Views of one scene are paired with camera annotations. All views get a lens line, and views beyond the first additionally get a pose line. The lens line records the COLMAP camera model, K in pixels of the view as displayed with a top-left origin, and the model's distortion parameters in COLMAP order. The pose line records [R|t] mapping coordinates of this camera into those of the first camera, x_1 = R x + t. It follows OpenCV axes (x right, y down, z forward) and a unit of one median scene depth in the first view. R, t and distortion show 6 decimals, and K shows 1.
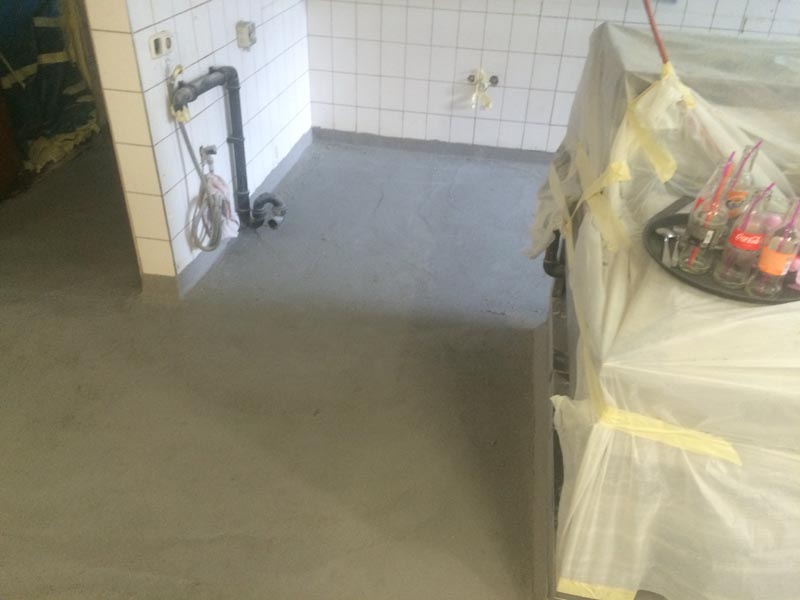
lens RADIAL K [[684.9, 0, 400.0], [0, 684.9, 300.0], [0, 0, 1]] dist [0.089401, -0.127536]
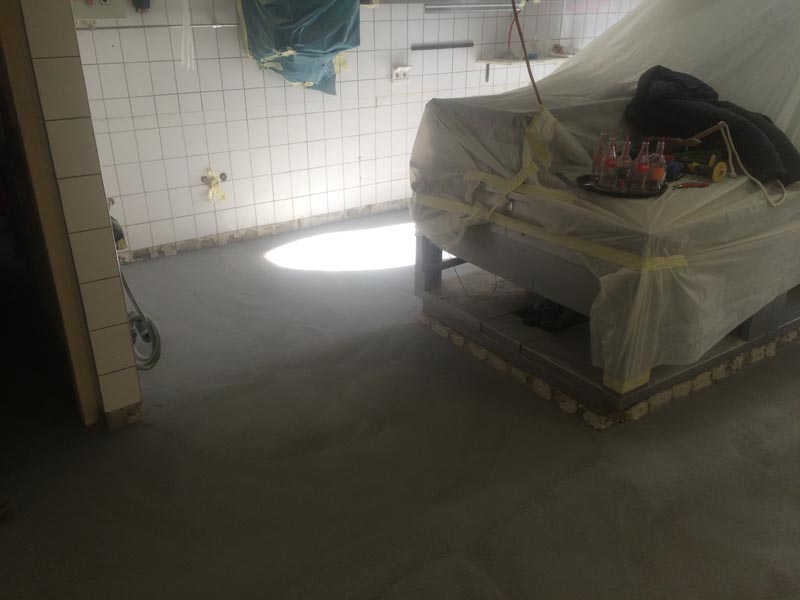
lens RADIAL K [[684.9, 0, 400.0], [0, 684.9, 300.0], [0, 0, 1]] dist [0.089401, -0.127536]
pose [[0.706983, -0.322289, 0.629527, -0.676828], [0.409173, 0.912425, 0.007603, -0.019077], [-0.576847, 0.252210, 0.776941, -0.044316]]
